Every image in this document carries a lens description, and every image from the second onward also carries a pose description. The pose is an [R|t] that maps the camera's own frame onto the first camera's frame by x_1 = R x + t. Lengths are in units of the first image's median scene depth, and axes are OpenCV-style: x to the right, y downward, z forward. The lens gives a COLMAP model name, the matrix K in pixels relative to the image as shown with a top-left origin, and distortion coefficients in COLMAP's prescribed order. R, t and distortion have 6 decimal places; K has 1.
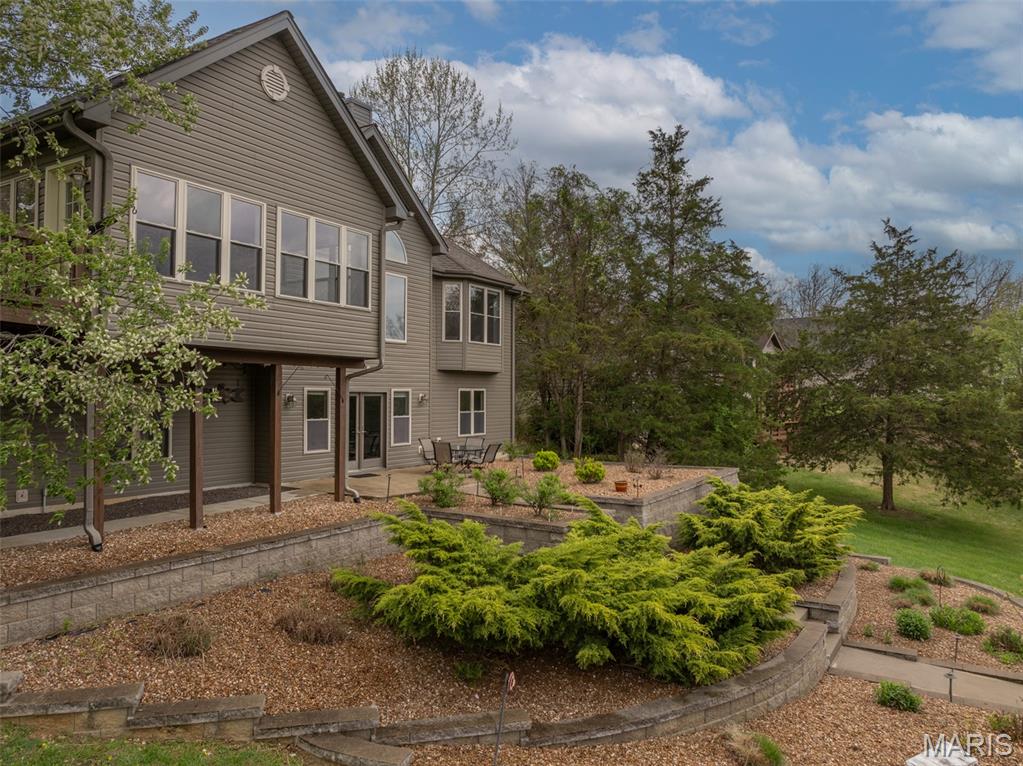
lens RADIAL K [[719.5, 0, 519.2], [0, 719.5, 379.7], [0, 0, 1]] dist [-0.029541, -0.001343]
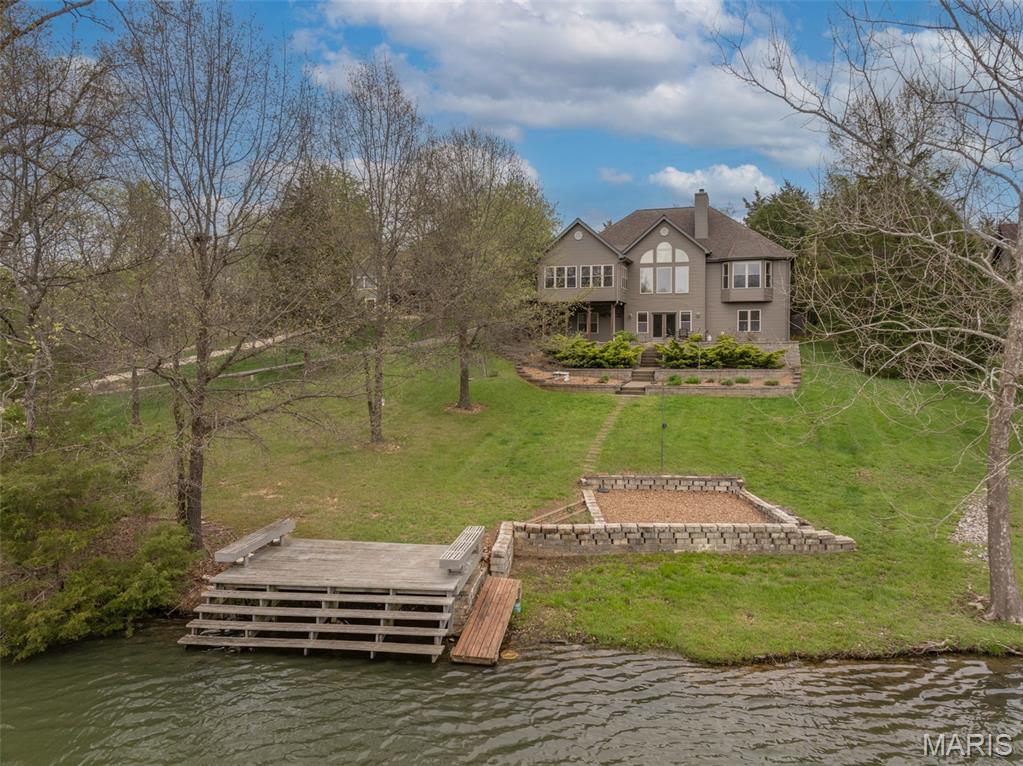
lens RADIAL K [[719.5, 0, 519.2], [0, 719.5, 379.7], [0, 0, 1]] dist [-0.029541, -0.001343]
pose [[0.220444, 0.022490, -0.975140, 2.187900], [0.018478, 0.999458, 0.027228, 0.175583], [0.975225, -0.024021, 0.219909, -0.152320]]
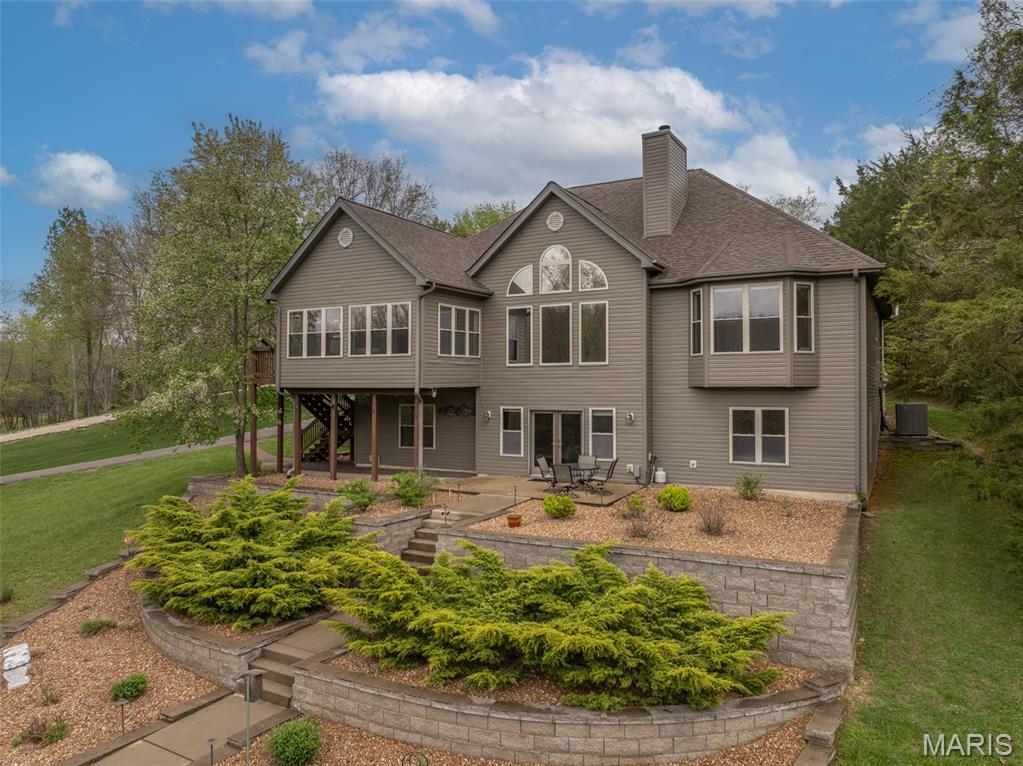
lens RADIAL K [[719.5, 0, 519.2], [0, 719.5, 379.7], [0, 0, 1]] dist [-0.029541, -0.001343]
pose [[0.024724, -0.022199, -0.999448, 0.884586], [0.019596, 0.999572, -0.021717, -0.007950], [0.999502, -0.019048, 0.025149, 0.837953]]
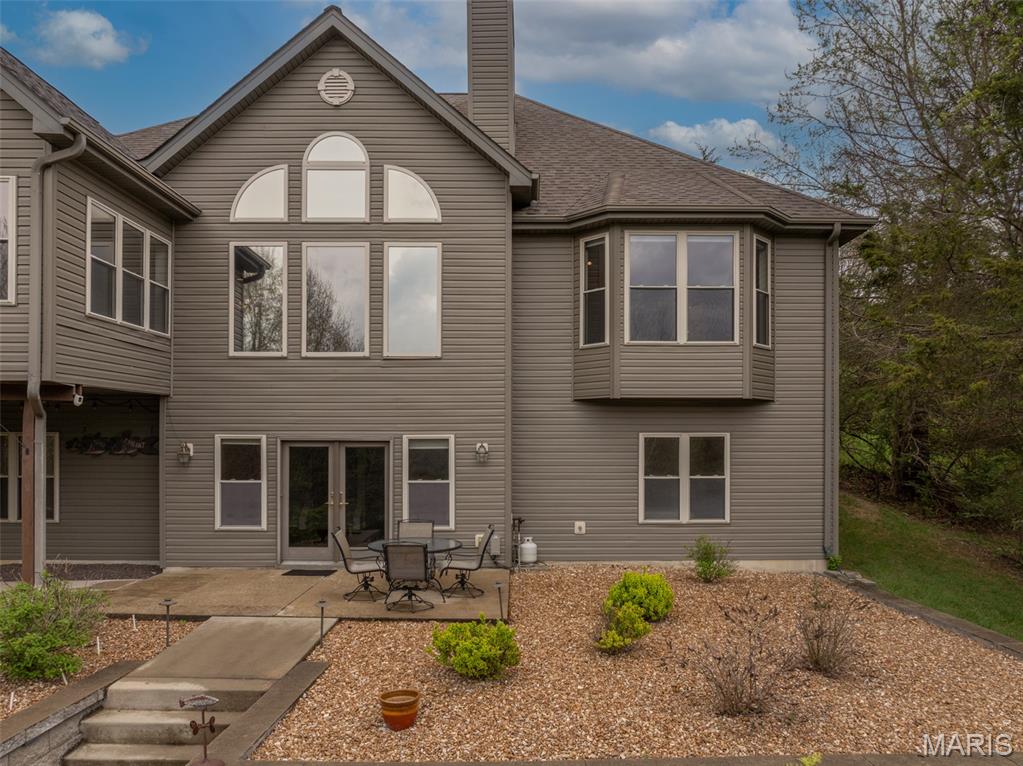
lens RADIAL K [[733.4, 0, 528.8], [0, 733.4, 448.6], [0, 0, 1]] dist [-0.007718, 0.003988]
pose [[0.519082, -0.005560, -0.854706, 0.390426], [0.019002, 0.999807, 0.005037, 0.022237], [0.854513, -0.018856, 0.519087, 0.744427]]
